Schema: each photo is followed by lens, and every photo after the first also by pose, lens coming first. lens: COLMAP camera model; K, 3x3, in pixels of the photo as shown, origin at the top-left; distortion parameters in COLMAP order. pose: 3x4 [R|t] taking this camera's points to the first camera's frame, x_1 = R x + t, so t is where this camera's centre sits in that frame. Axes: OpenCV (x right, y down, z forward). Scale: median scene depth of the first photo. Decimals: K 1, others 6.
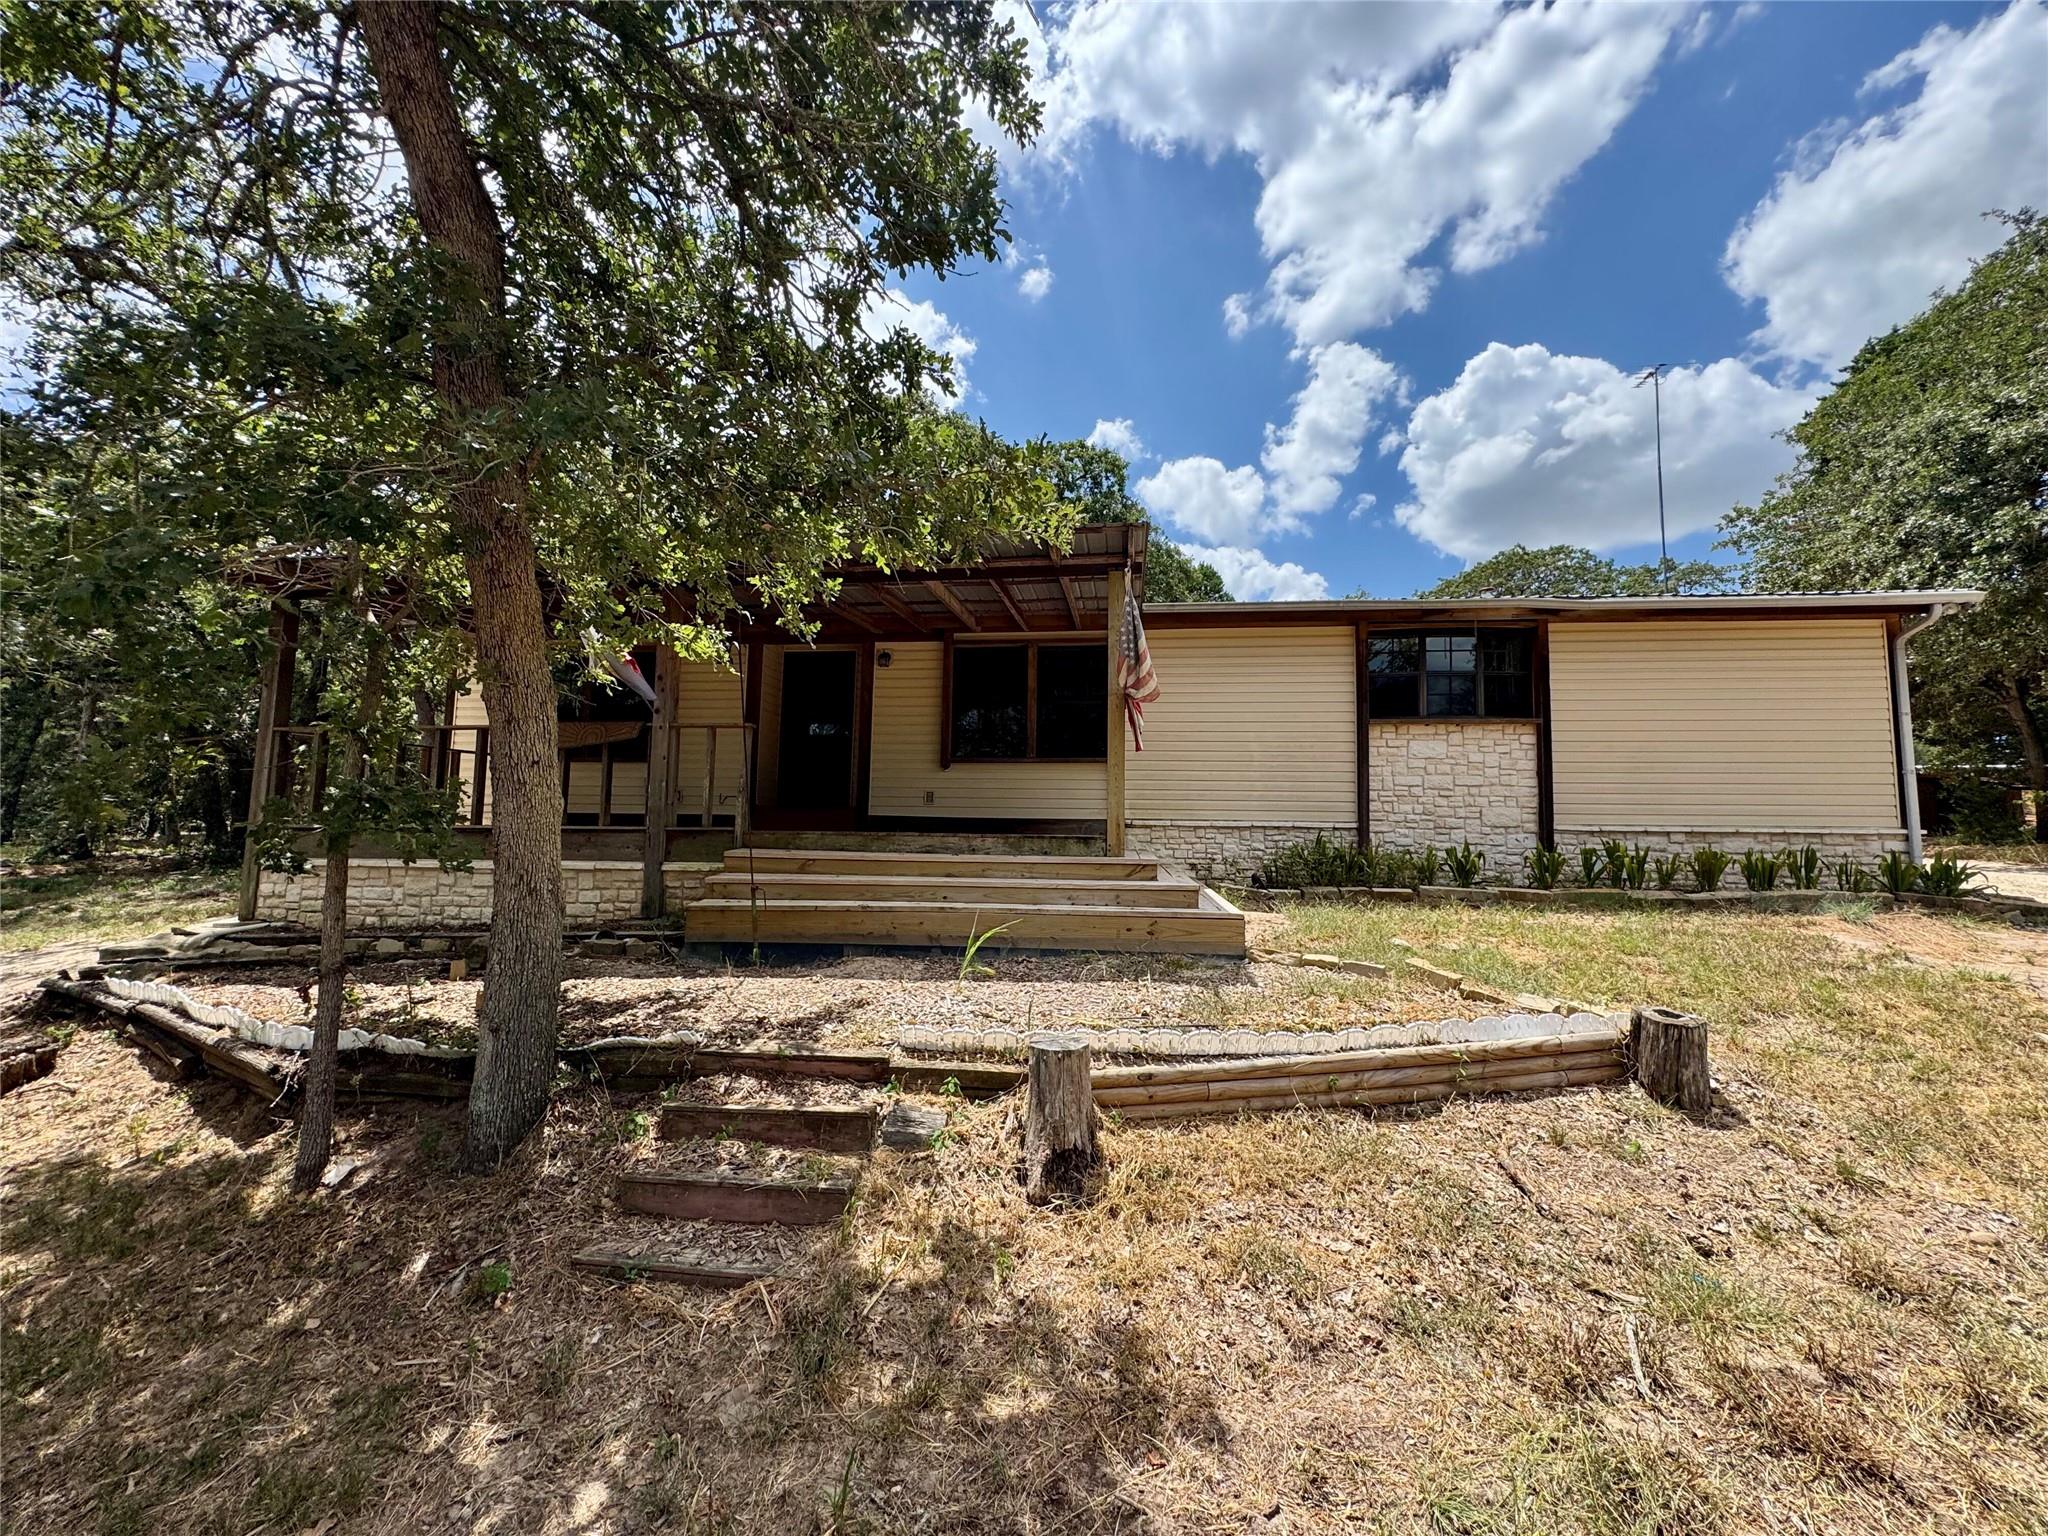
lens RADIAL K [[833.3, 0, 1024.0], [0, 833.3, 768.0], [0, 0, 1]] dist [0.024019, -0.000097]
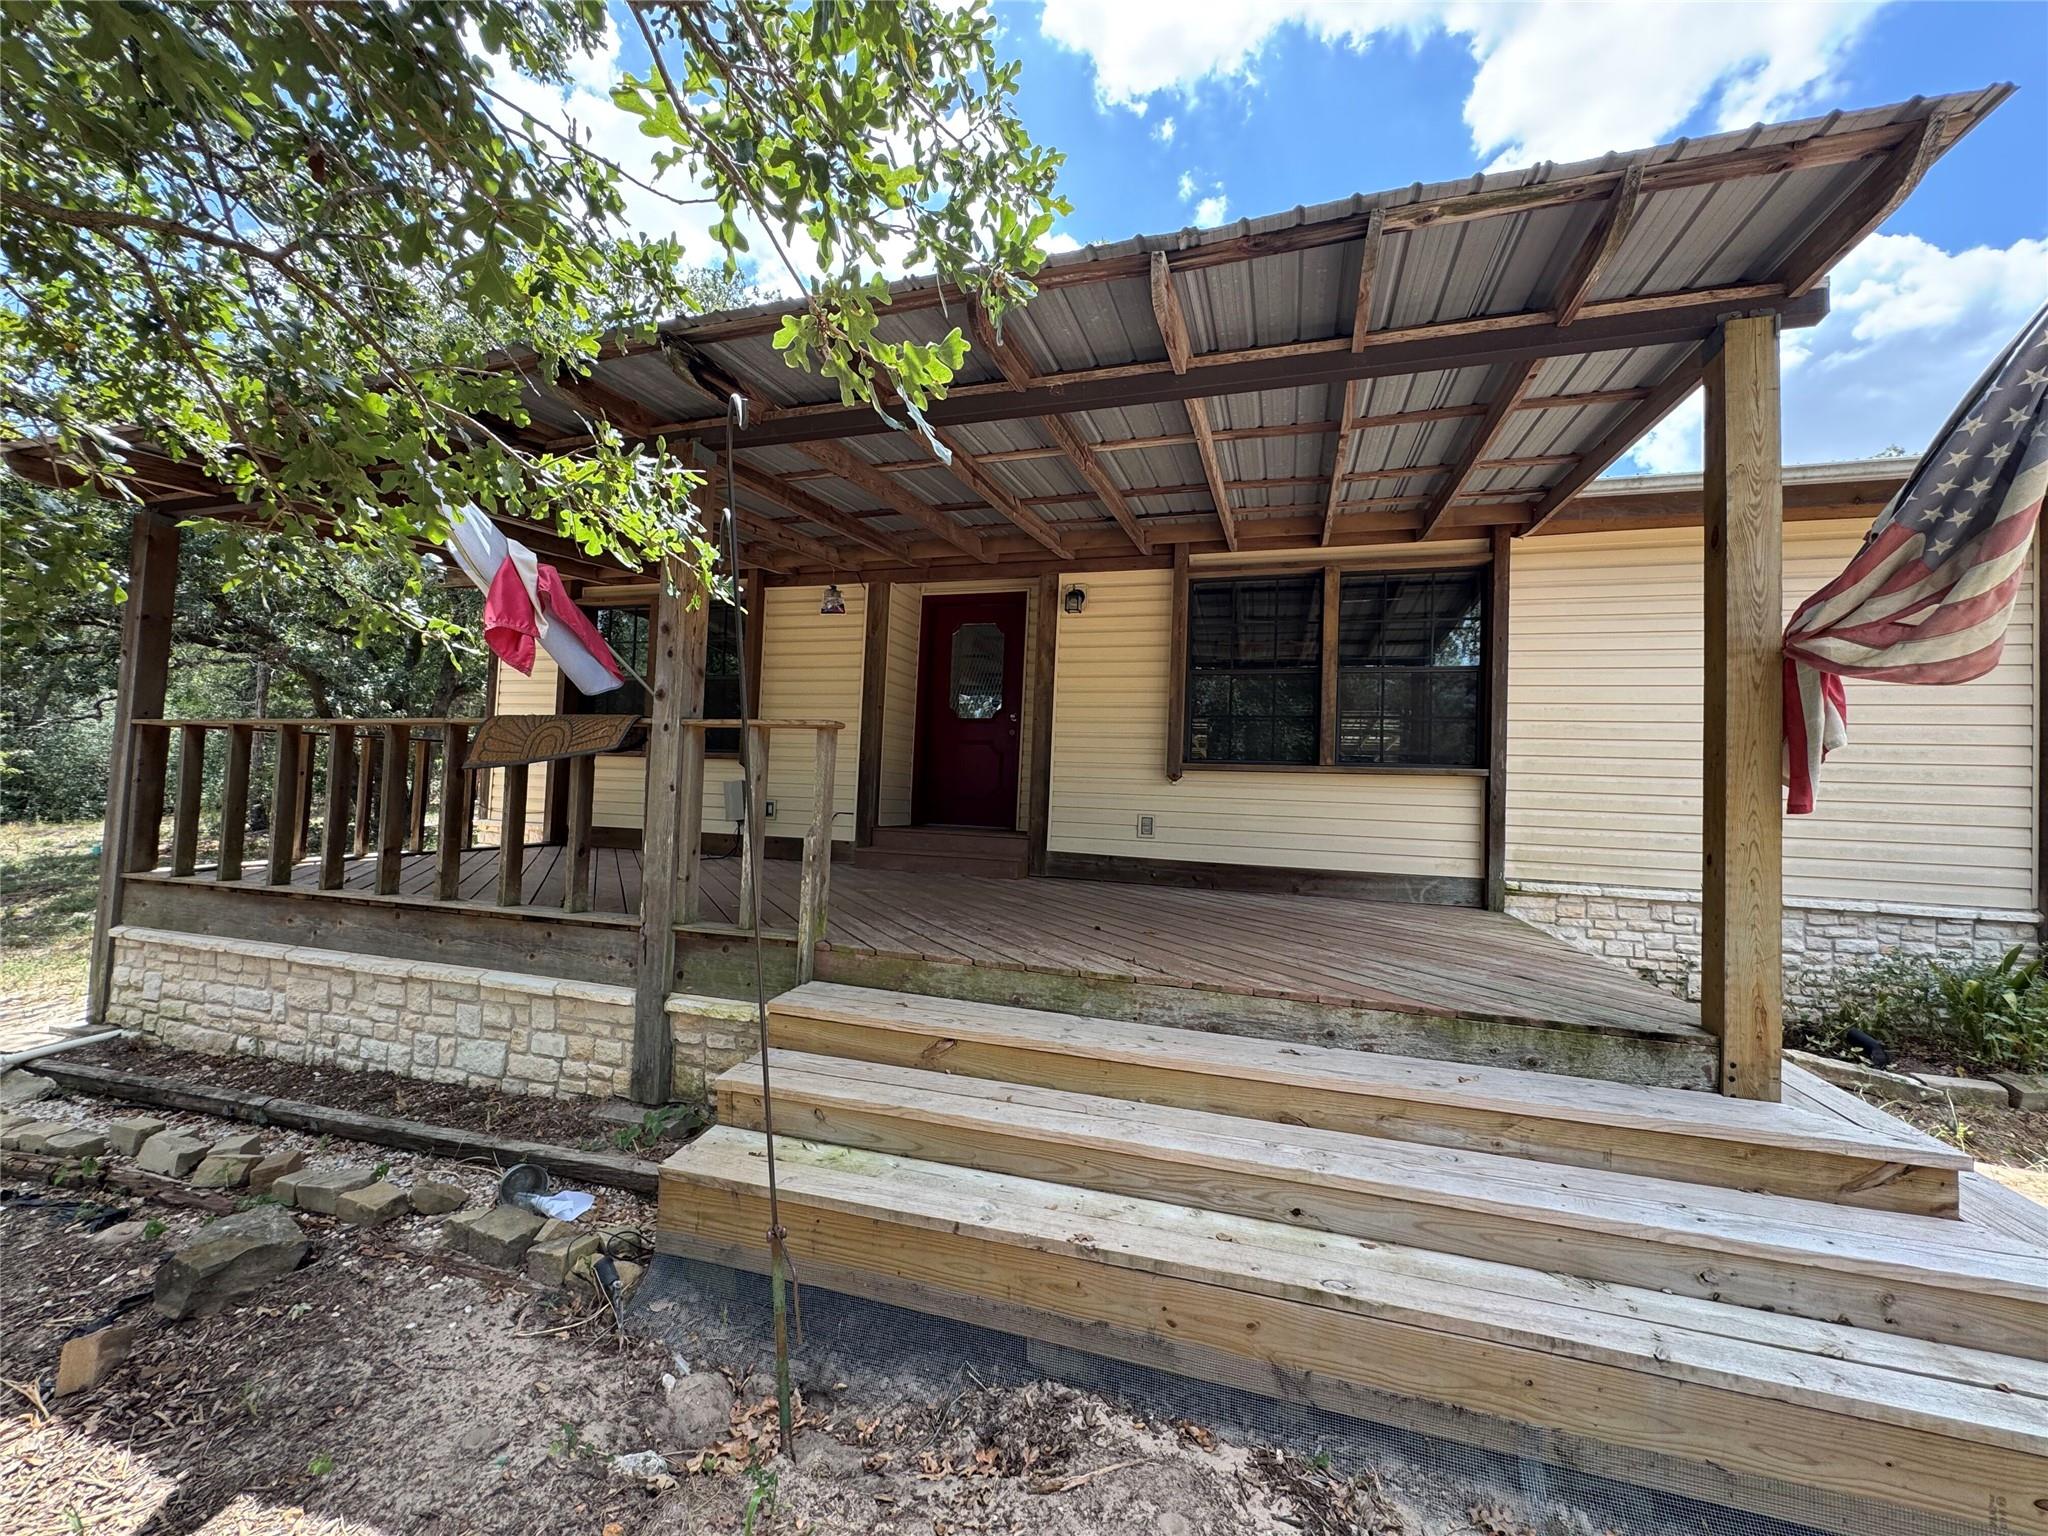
lens RADIAL K [[817.5, 0, 1018.2], [0, 817.5, 767.7], [0, 0, 1]] dist [0.001114, 0.000116]
pose [[0.981989, 0.018728, -0.188009, -0.094710], [-0.010071, 0.998849, 0.046899, -0.034472], [0.188671, -0.044161, 0.981047, 0.397527]]
